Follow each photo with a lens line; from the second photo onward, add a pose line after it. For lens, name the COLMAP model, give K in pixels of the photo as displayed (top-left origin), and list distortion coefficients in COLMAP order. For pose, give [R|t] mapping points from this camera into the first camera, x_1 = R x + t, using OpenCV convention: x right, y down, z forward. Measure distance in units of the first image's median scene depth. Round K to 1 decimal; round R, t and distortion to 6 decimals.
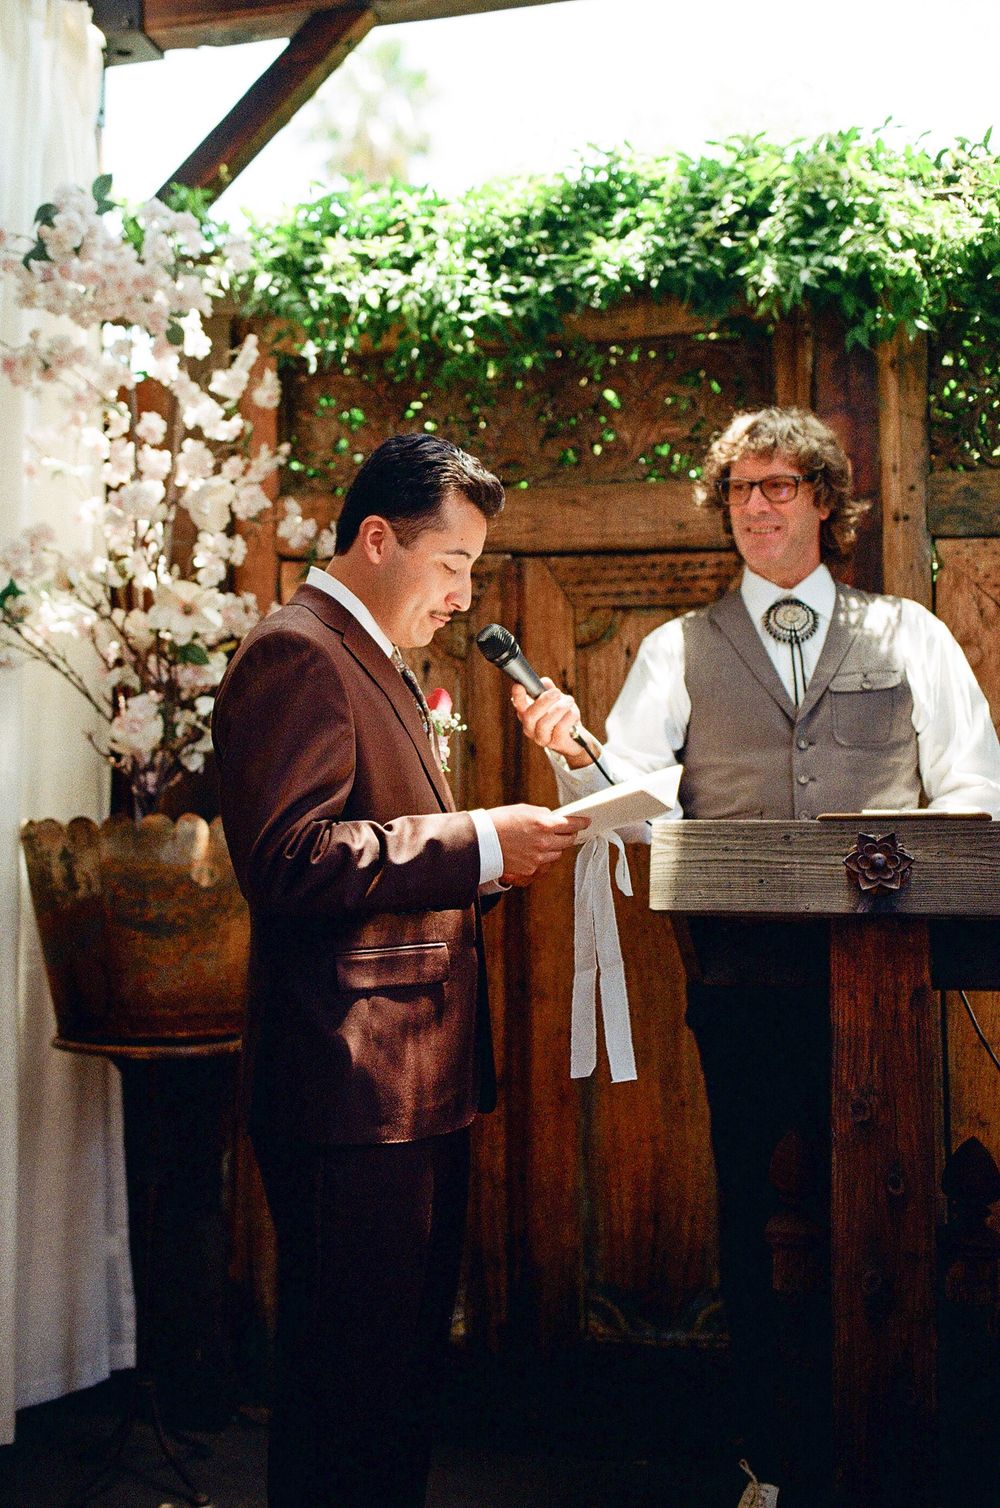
lens RADIAL K [[1736.1, 0, 387.1], [0, 1736.1, 661.7], [0, 0, 1]] dist [-0.009739, -0.005214]
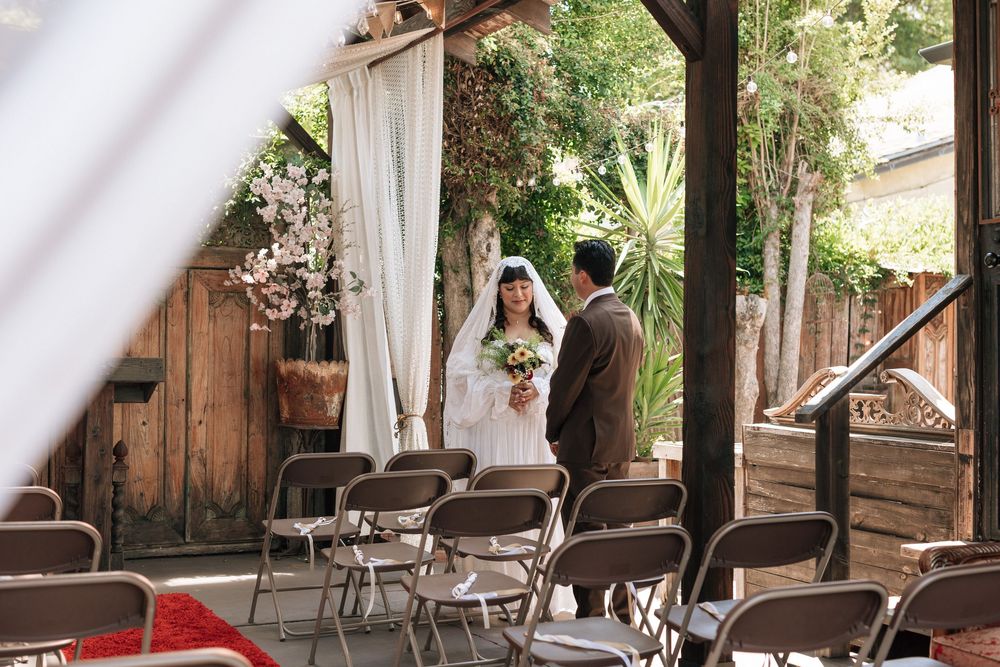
lens RADIAL K [[1251.9, 0, 500.5], [0, 1251.9, 291.2], [0, 0, 1]] dist [-0.061537, -0.016498]
pose [[0.761325, 0.035219, 0.647413, -0.589926], [-0.066408, 0.997508, 0.023828, -0.125345], [-0.644961, -0.061135, 0.761767, -1.170416]]
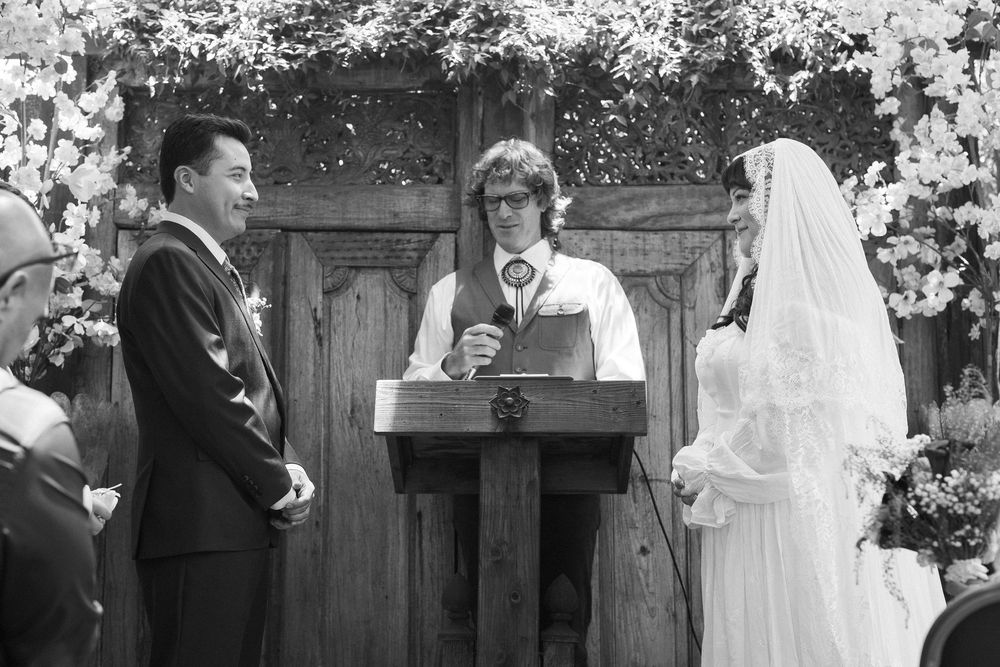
lens RADIAL K [[1504.1, 0, 493.3], [0, 1504.1, 286.9], [0, 0, 1]] dist [-0.023527, 0.045060]
pose [[0.970781, 0.035082, 0.237388, -0.058666], [-0.021147, 0.997914, -0.060996, 0.064772], [-0.239032, 0.054193, 0.969498, -0.296436]]
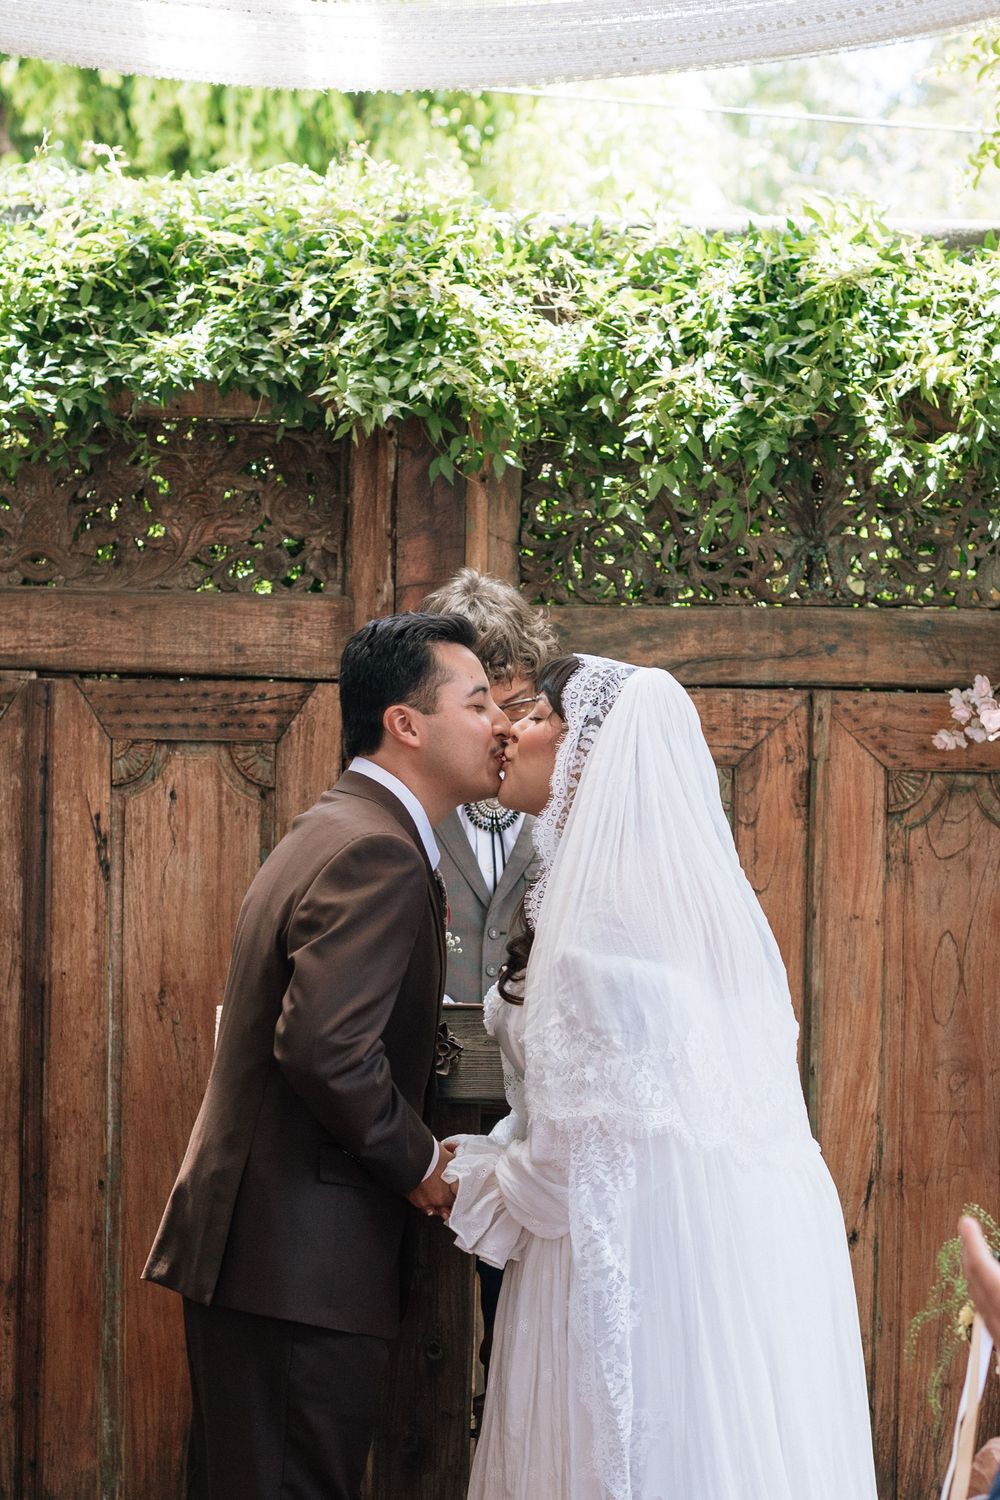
lens RADIAL K [[3403.2, 0, 572.9], [0, 3403.2, 949.4], [0, 0, 1]] dist [-0.039745, 0.038843]
pose [[0.957248, 0.013680, 0.288944, -0.163594], [-0.043020, 0.994505, 0.095439, -0.102746], [-0.286051, -0.103790, 0.952577, -0.695663]]
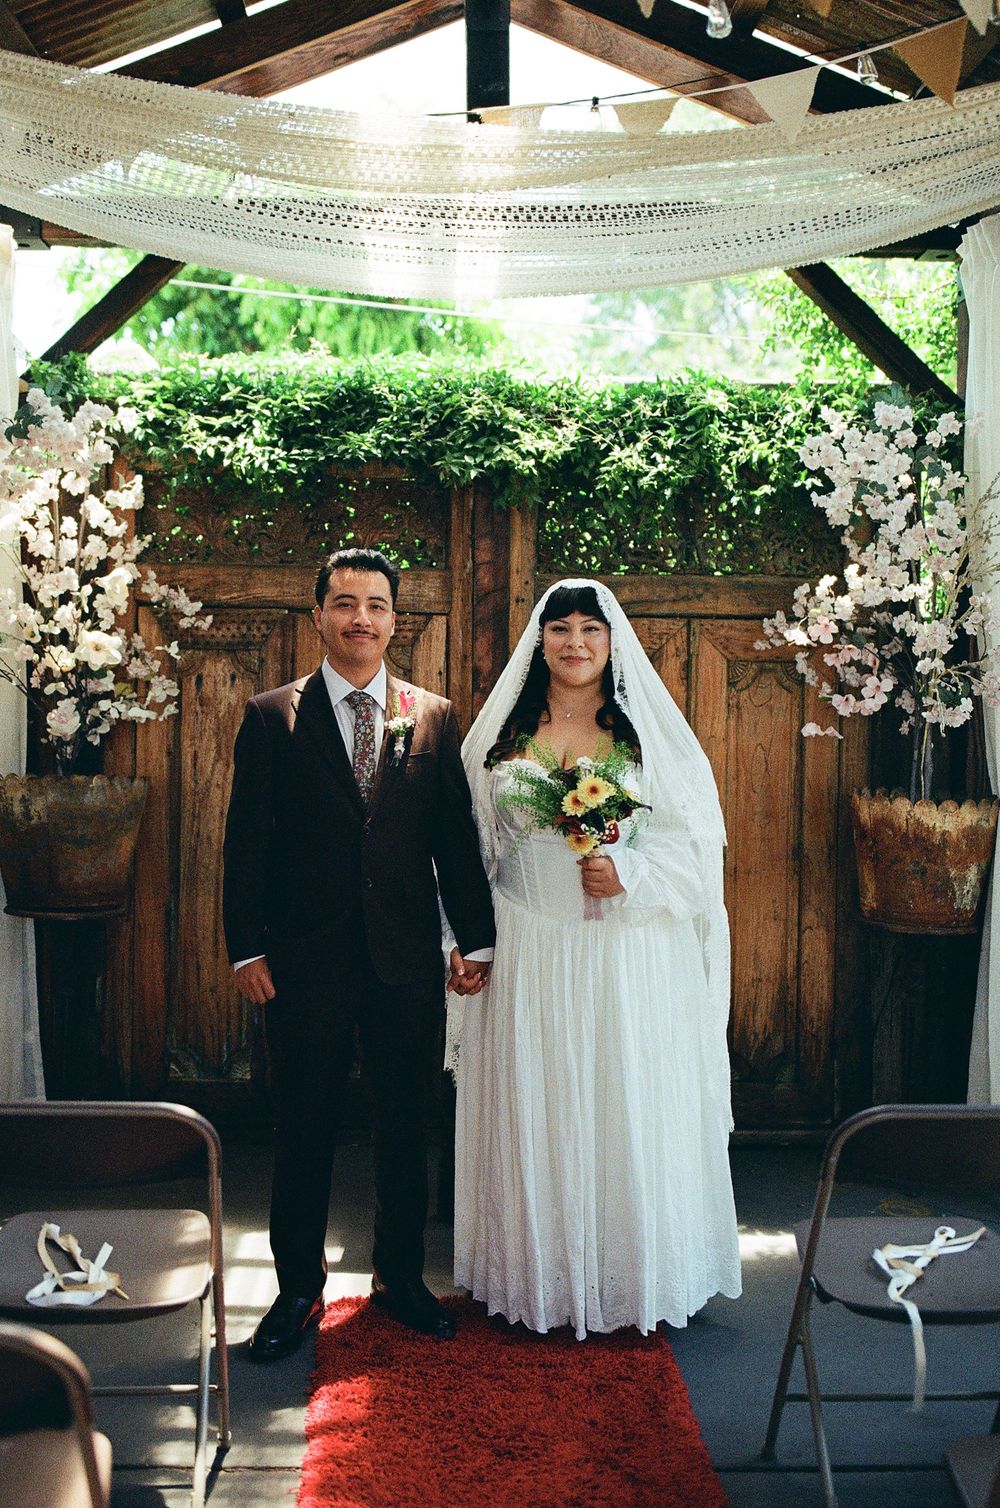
lens RADIAL K [[1514.1, 0, 496.3], [0, 1514.1, 734.3], [0, 0, 1]] dist [-0.017422, -0.005399]
pose [[0.960842, 0.012105, 0.276831, -0.140475], [-0.041772, 0.993956, 0.101522, -0.104327], [-0.273929, -0.109110, 0.955541, -0.443633]]
